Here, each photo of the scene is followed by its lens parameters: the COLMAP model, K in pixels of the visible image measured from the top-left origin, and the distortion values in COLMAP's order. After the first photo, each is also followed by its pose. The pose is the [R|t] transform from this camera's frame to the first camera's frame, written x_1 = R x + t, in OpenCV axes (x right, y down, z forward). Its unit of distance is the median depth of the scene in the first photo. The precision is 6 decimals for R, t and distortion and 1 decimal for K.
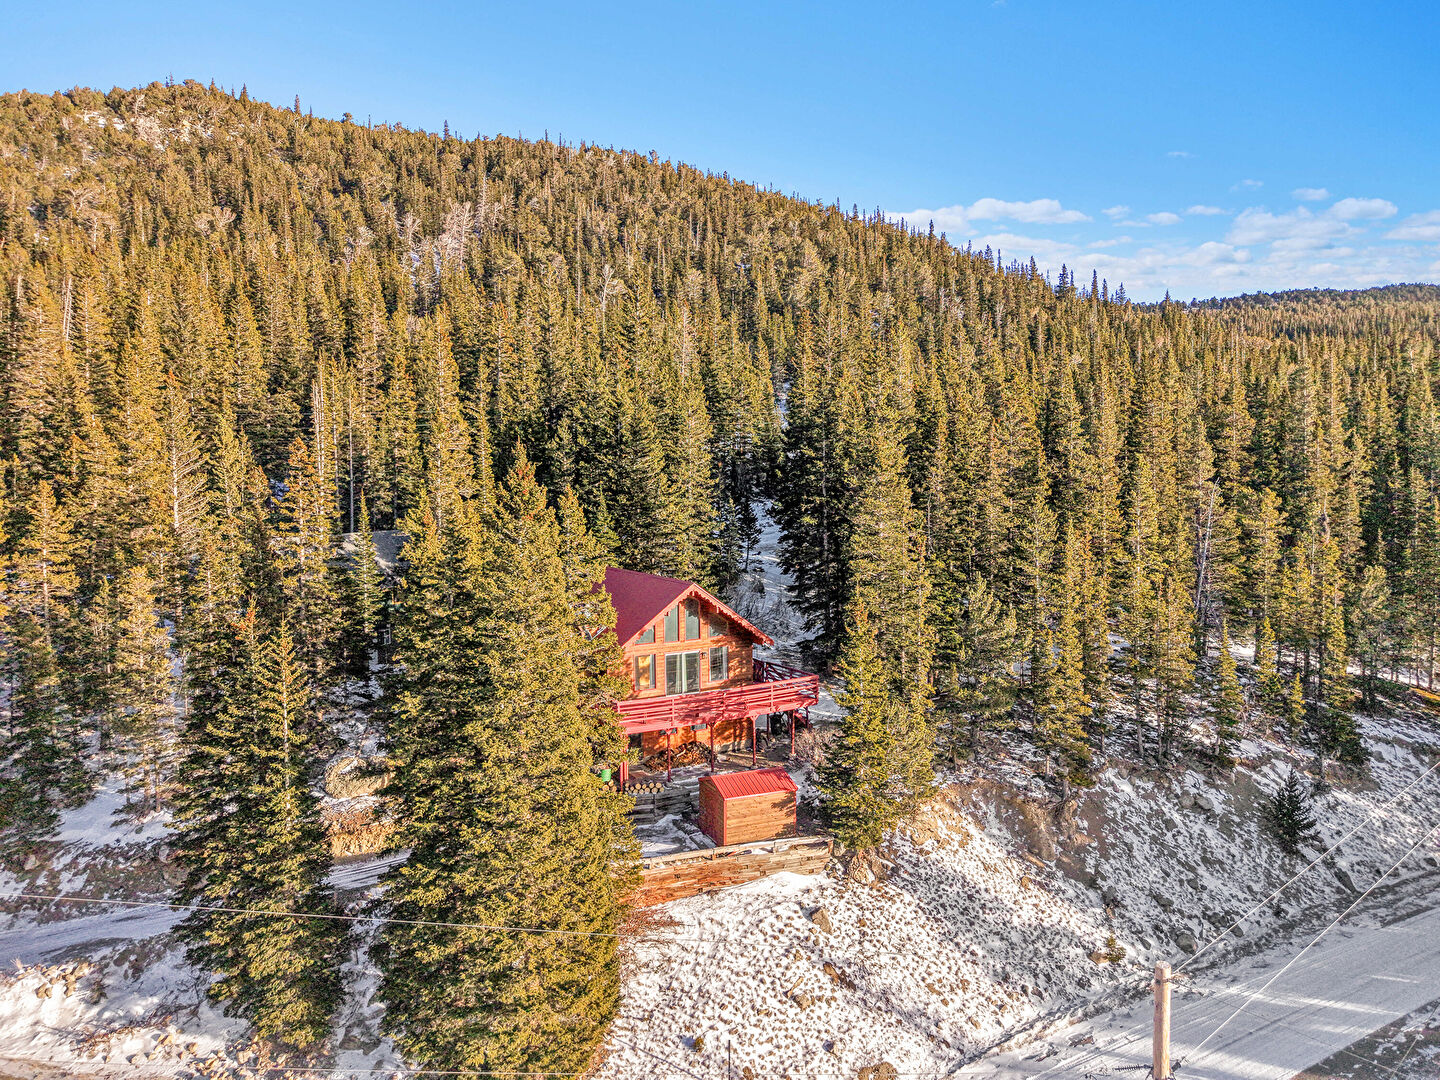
lens RADIAL K [[955.9, 0, 718.3], [0, 955.9, 540.4], [0, 0, 1]] dist [0.013116, -0.011182]
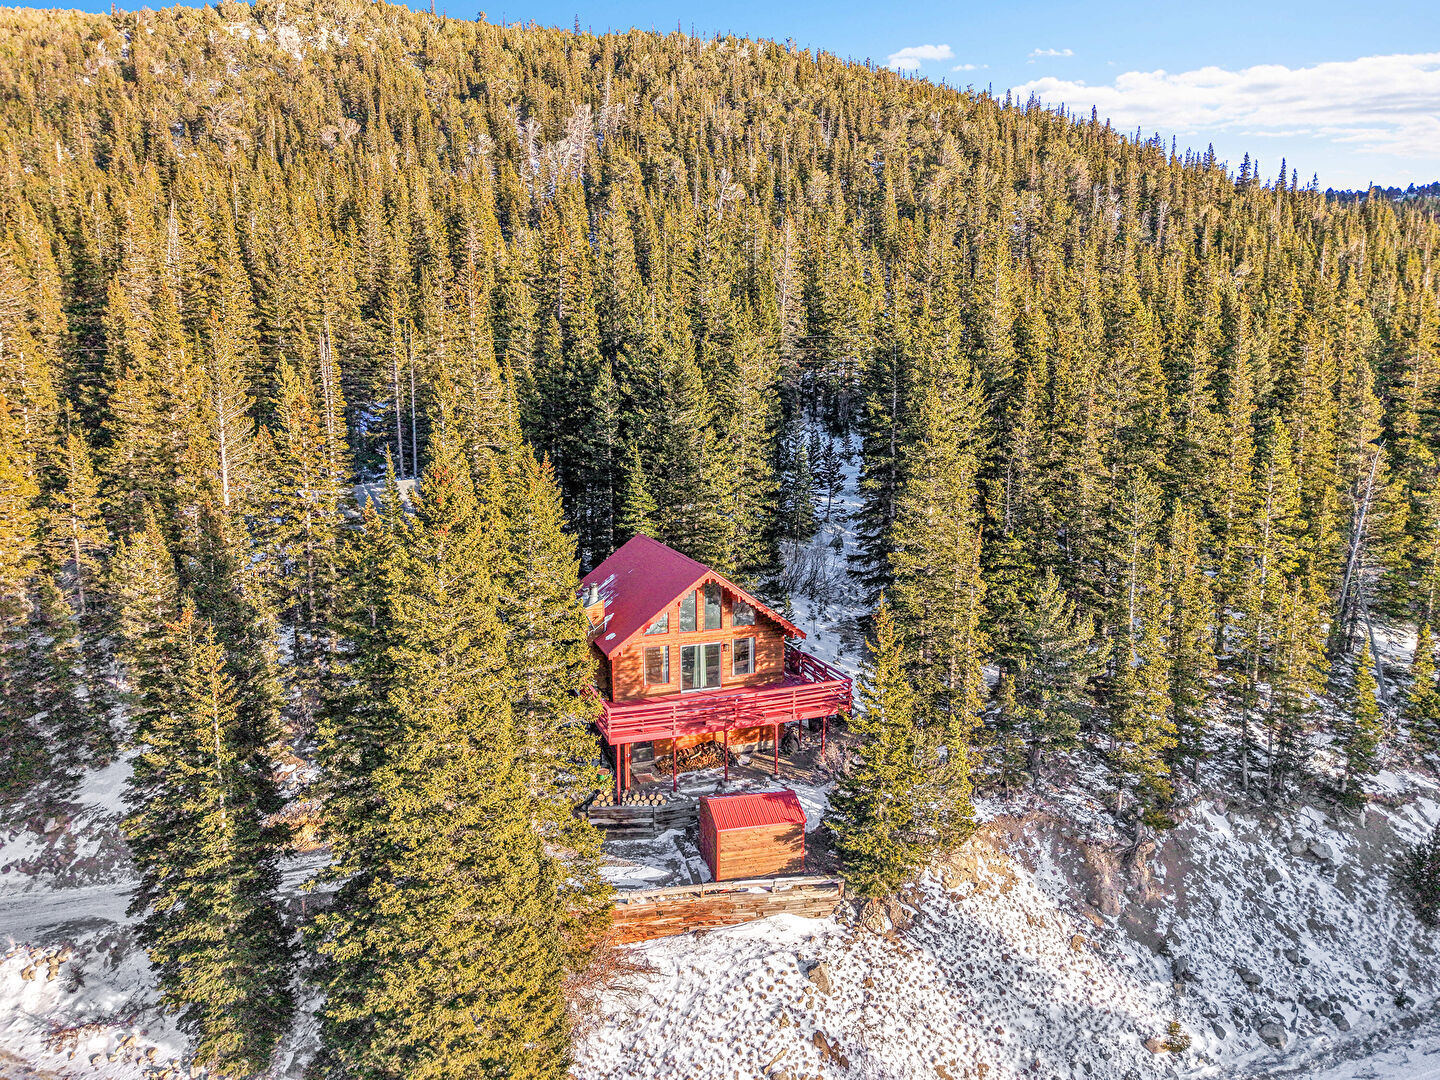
lens RADIAL K [[955.9, 0, 721.6], [0, 955.9, 539.1], [0, 0, 1]] dist [0.013116, -0.011182]
pose [[0.989107, 0.030428, -0.144022, 0.107744], [-0.016289, 0.995018, 0.098354, -0.068399], [0.146297, -0.094937, 0.984675, 0.135454]]
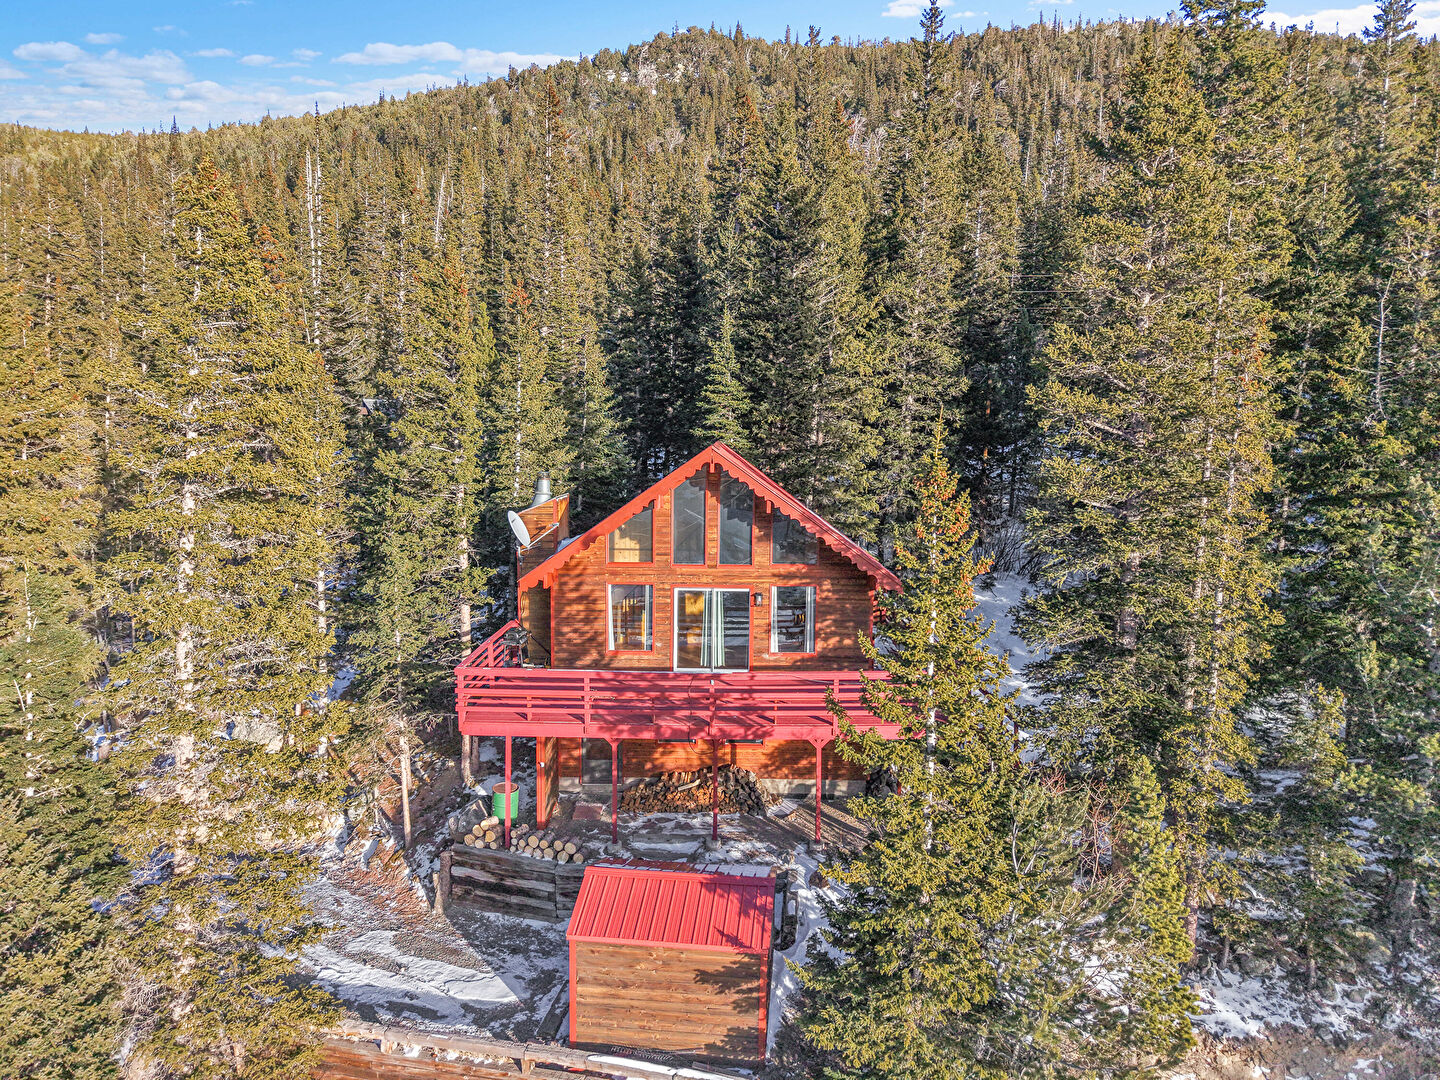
lens RADIAL K [[955.9, 0, 727.9], [0, 955.9, 549.1], [0, 0, 1]] dist [0.013116, -0.011182]
pose [[0.872313, 0.076305, -0.482957, 0.211872], [-0.046668, 0.996232, 0.073108, 0.060622], [0.486716, -0.041234, 0.872587, 0.571624]]
